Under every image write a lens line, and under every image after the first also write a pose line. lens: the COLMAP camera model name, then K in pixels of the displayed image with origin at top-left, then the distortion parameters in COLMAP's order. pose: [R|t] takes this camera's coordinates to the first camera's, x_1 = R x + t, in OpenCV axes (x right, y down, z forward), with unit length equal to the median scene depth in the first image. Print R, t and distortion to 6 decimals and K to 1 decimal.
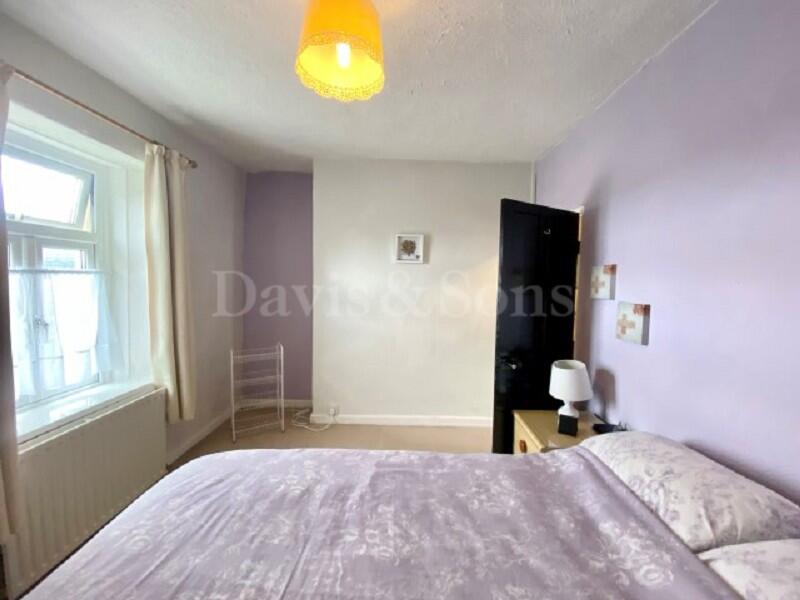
lens RADIAL K [[320.6, 0, 396.6], [0, 320.6, 298.6], [0, 0, 1]] dist [0.033739, -0.029084]
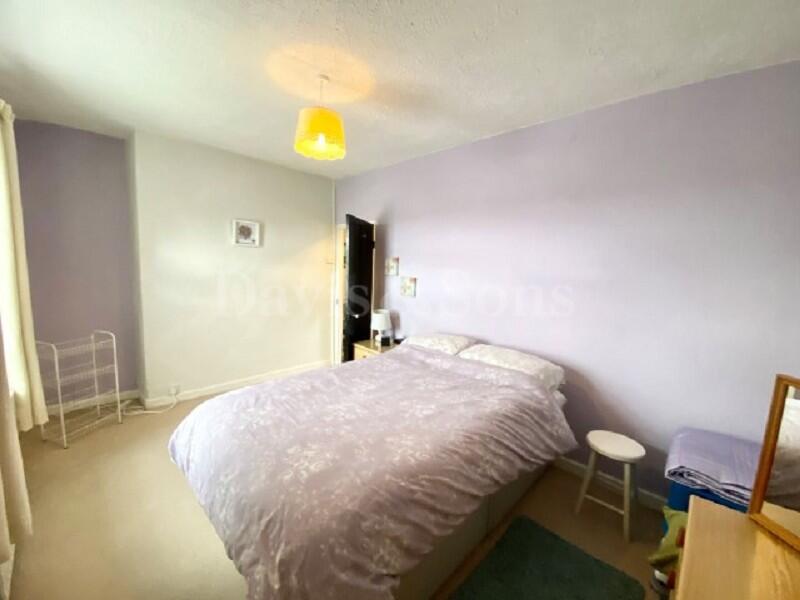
lens RADIAL K [[320.6, 0, 396.6], [0, 320.6, 298.6], [0, 0, 1]] dist [0.033739, -0.029084]
pose [[0.697172, -0.072479, 0.713230, -0.649223], [0.016058, 0.996205, 0.085538, -0.021819], [-0.716724, -0.048182, 0.695691, -0.302787]]
